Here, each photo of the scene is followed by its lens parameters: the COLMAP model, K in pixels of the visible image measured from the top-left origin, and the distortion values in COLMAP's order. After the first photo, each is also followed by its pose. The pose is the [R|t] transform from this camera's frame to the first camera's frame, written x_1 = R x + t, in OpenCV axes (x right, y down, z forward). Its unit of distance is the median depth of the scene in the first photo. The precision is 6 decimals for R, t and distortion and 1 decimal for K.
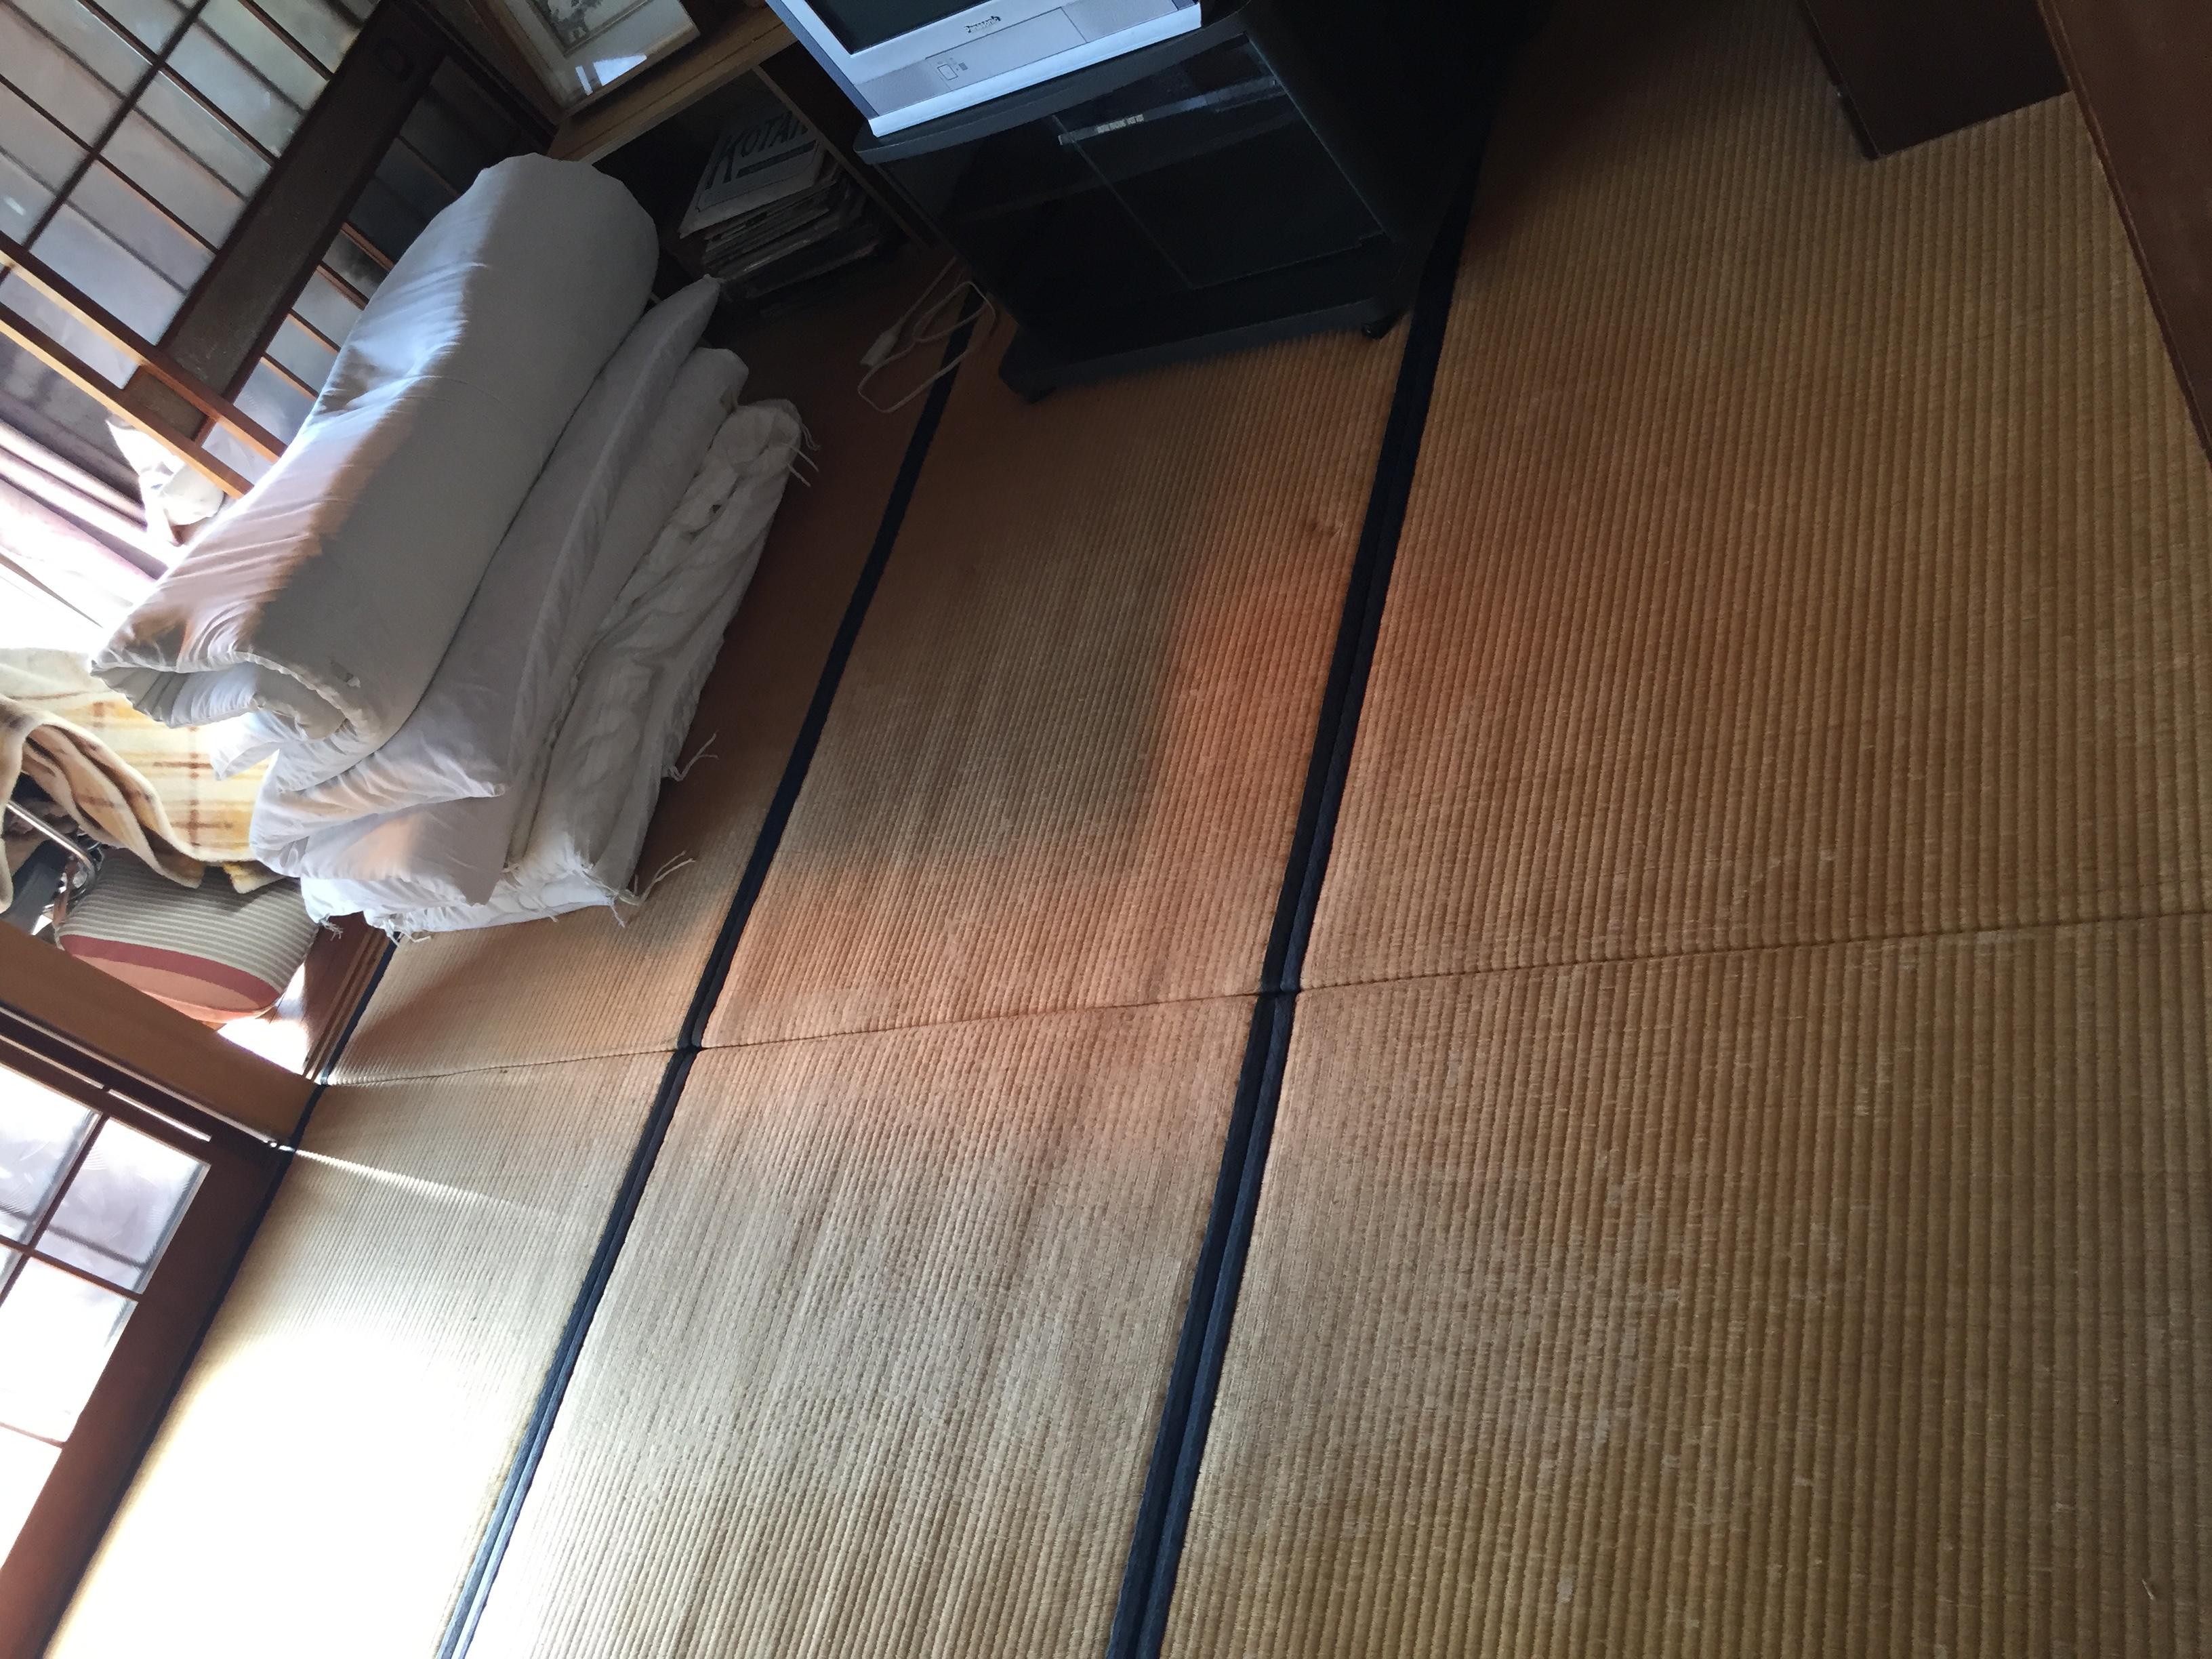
lens RADIAL K [[1887.3, 0, 1110.7], [0, 1887.3, 824.4], [0, 0, 1]] dist [0.079265, -0.107573]
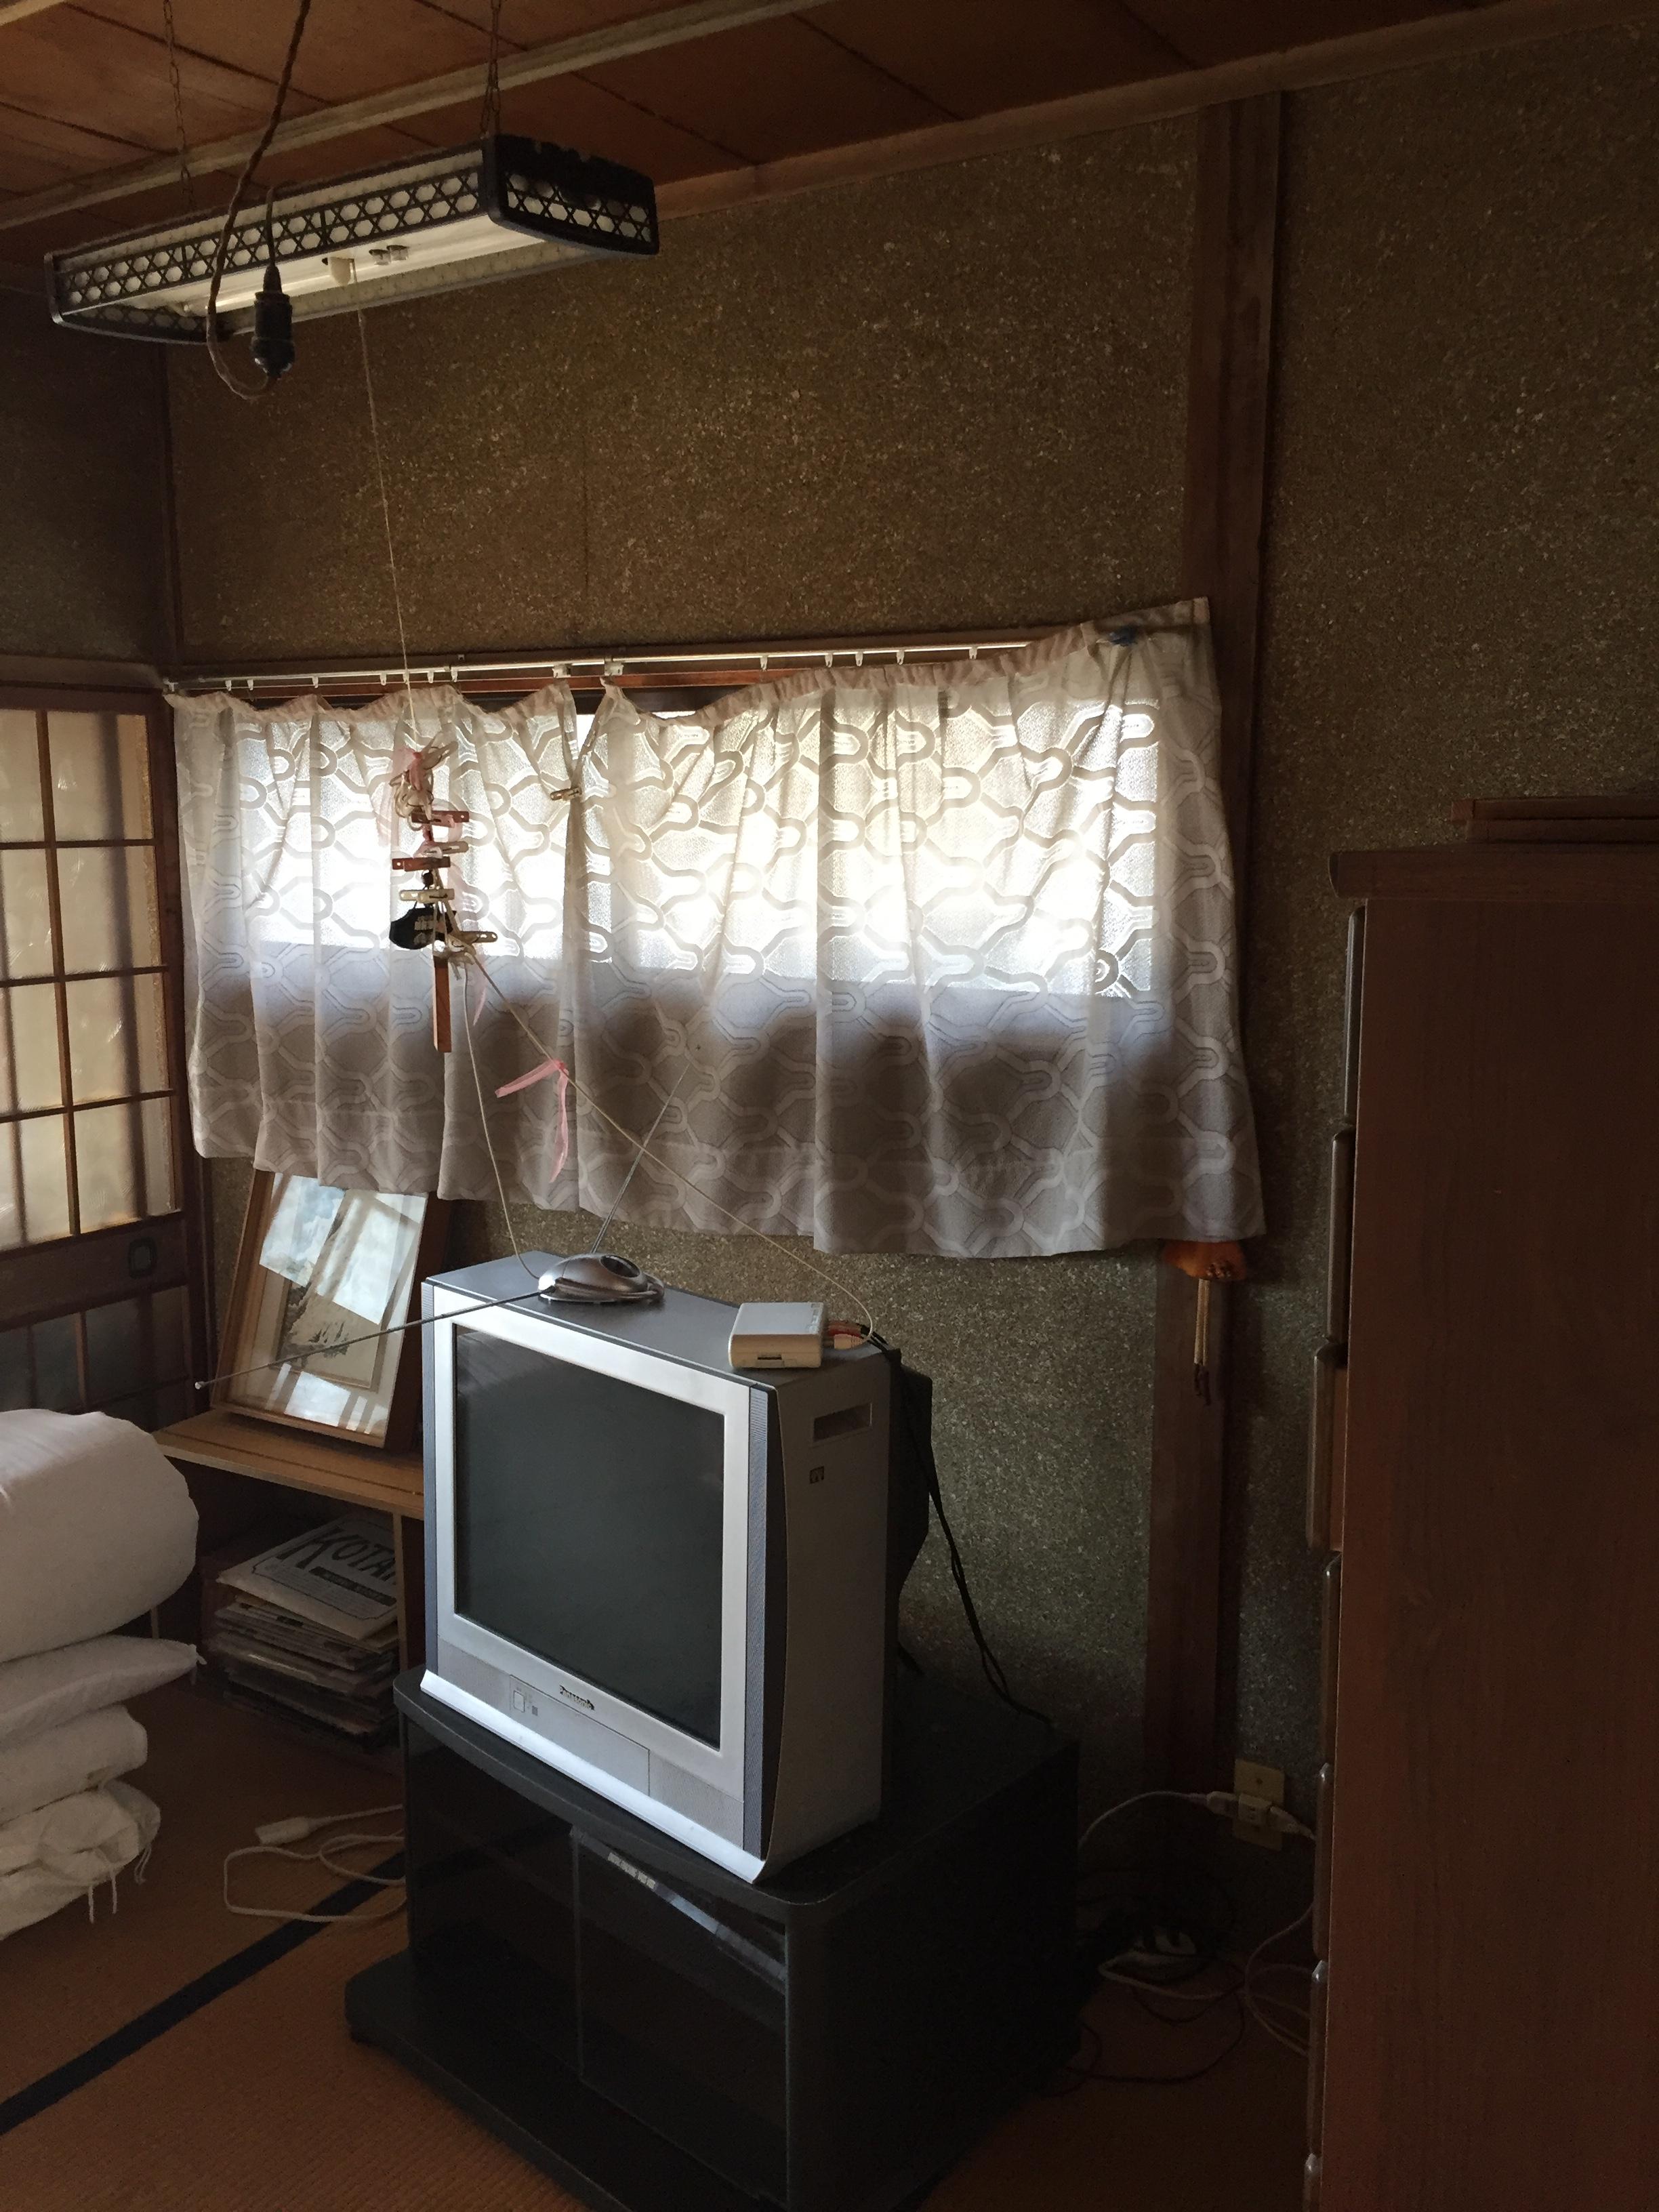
lens RADIAL K [[1887.3, 0, 829.5], [0, 1887.3, 1106.0], [0, 0, 1]] dist [0.079265, -0.107573]
pose [[0.775946, 0.618249, -0.125205, -0.026628], [-0.573664, 0.609080, -0.547660, -0.126822], [-0.262330, 0.496780, 0.827280, 0.057816]]
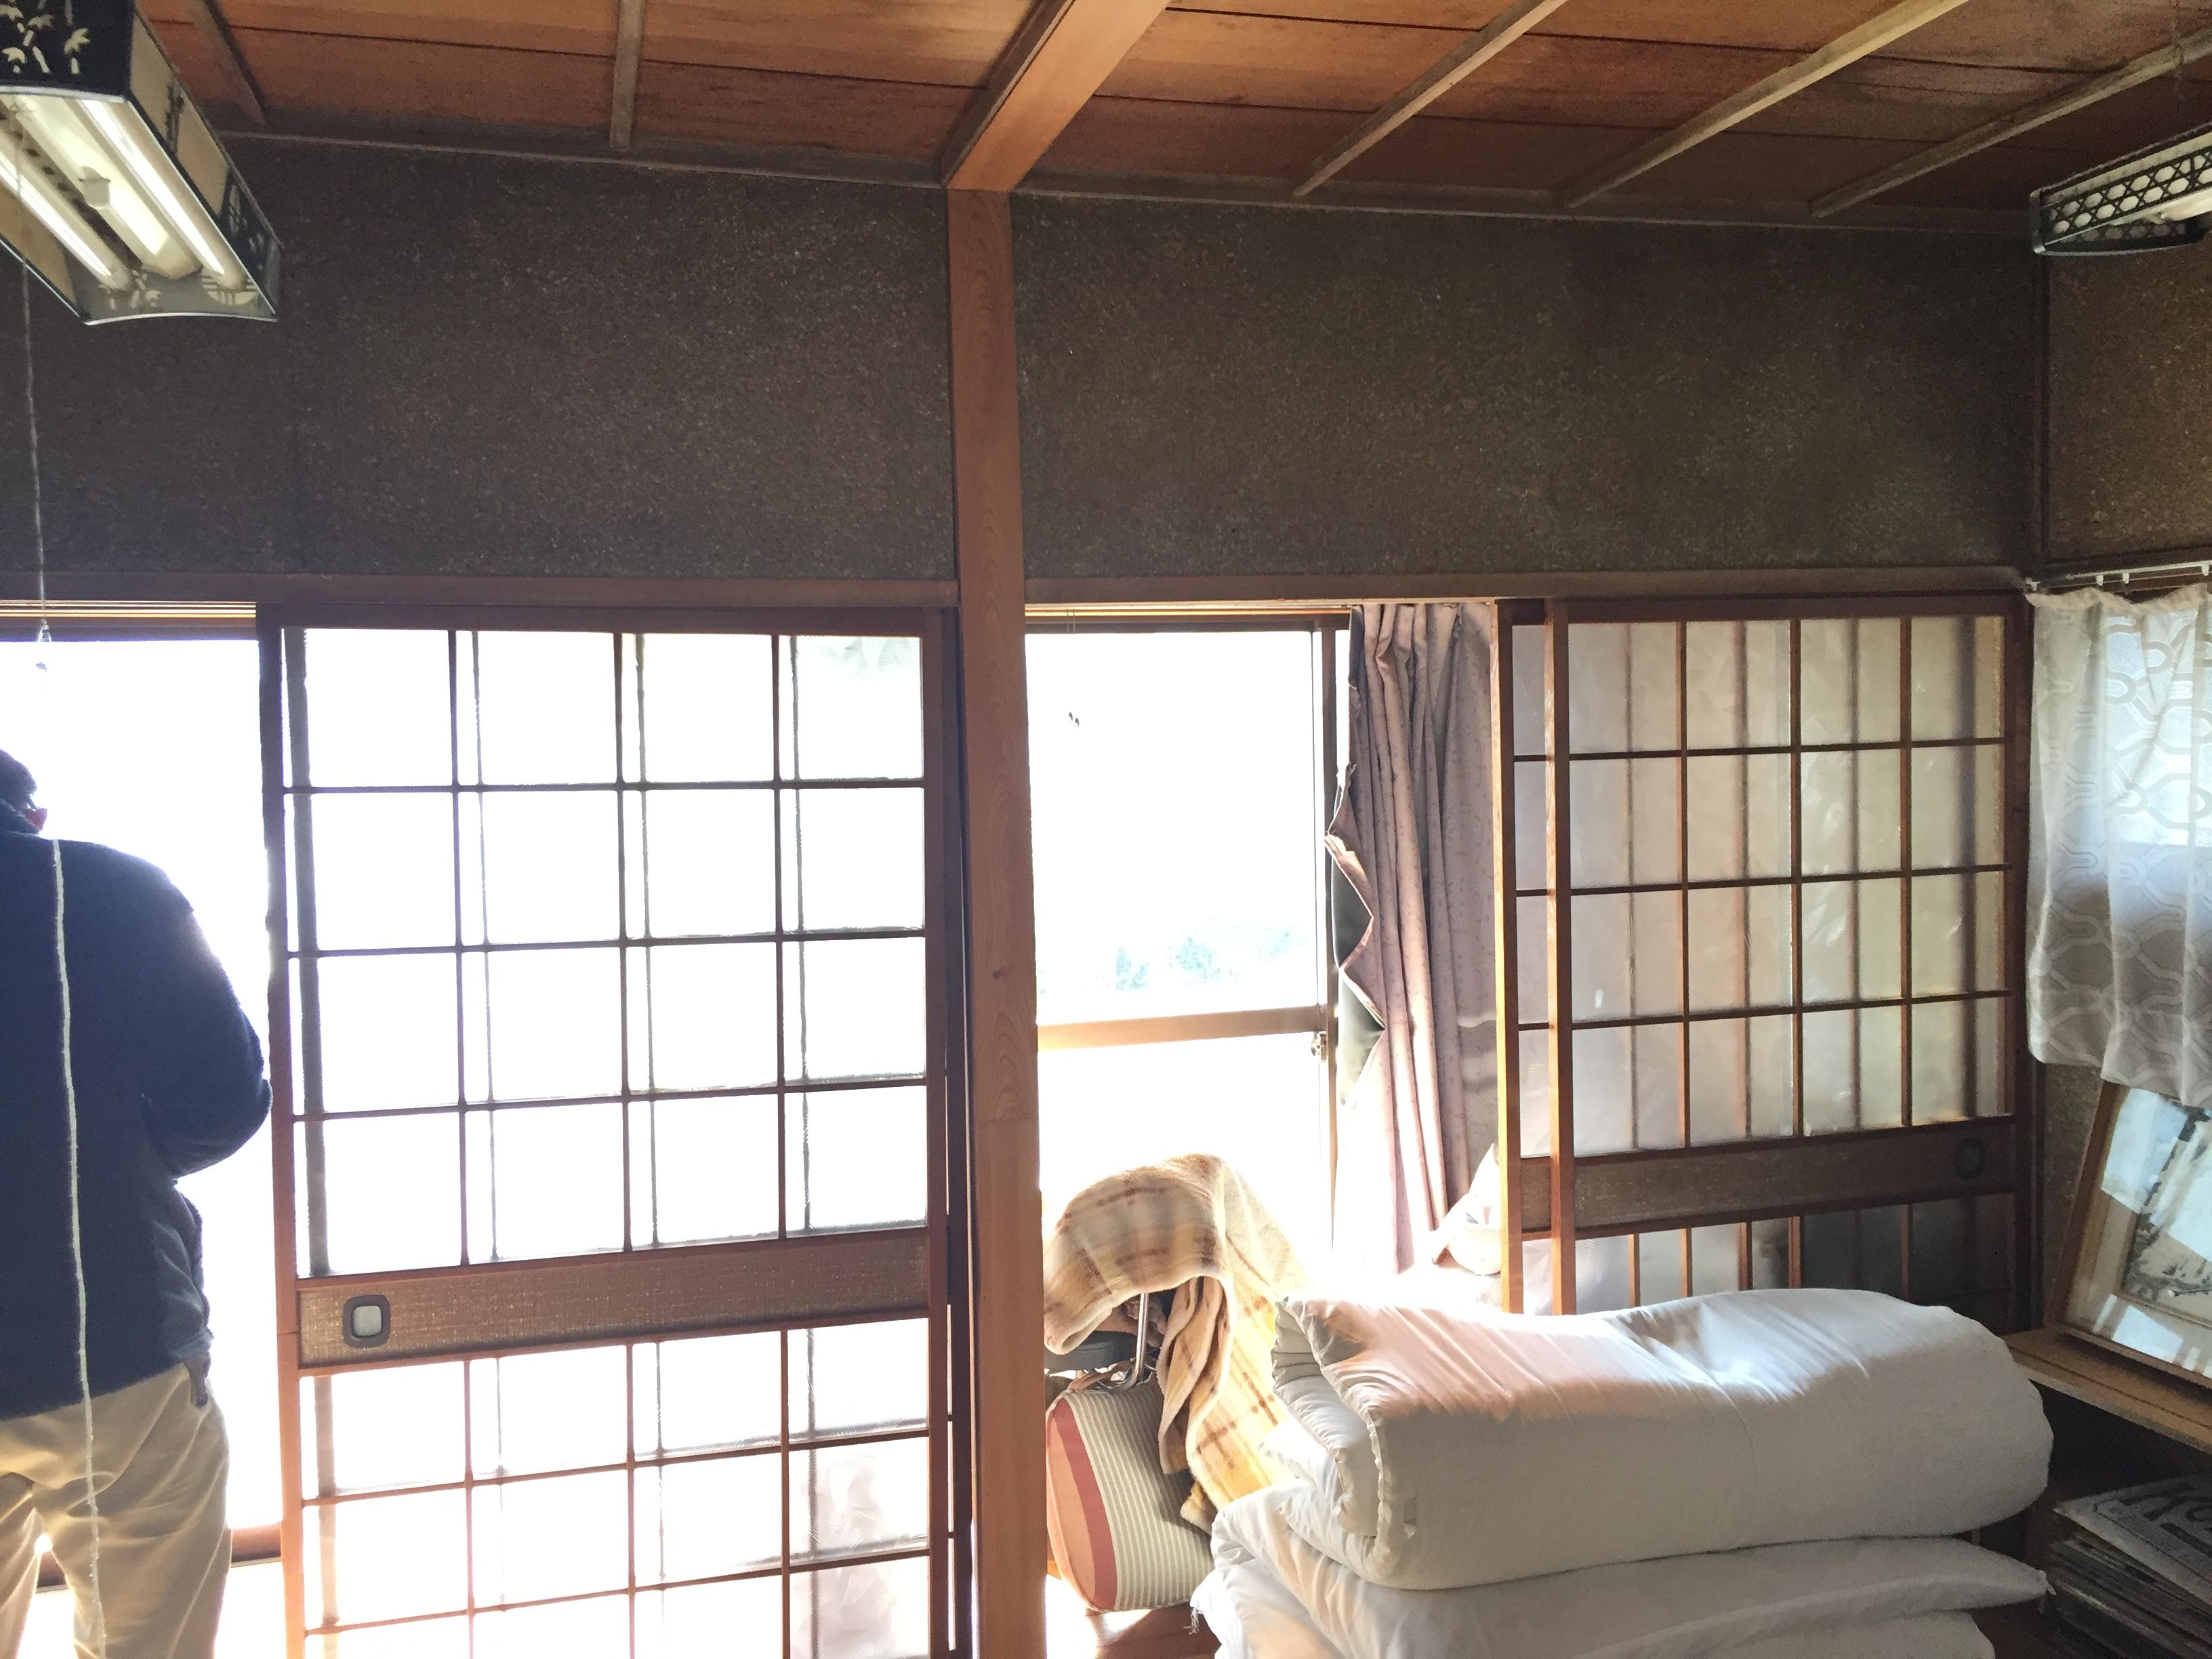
lens RADIAL K [[1887.3, 0, 1110.7], [0, 1887.3, 824.4], [0, 0, 1]] dist [0.079265, -0.107573]
pose [[0.457838, 0.614290, -0.642676, -0.059594], [-0.836673, 0.542142, -0.077843, -0.055310], [0.300603, 0.573349, 0.762173, 0.027947]]
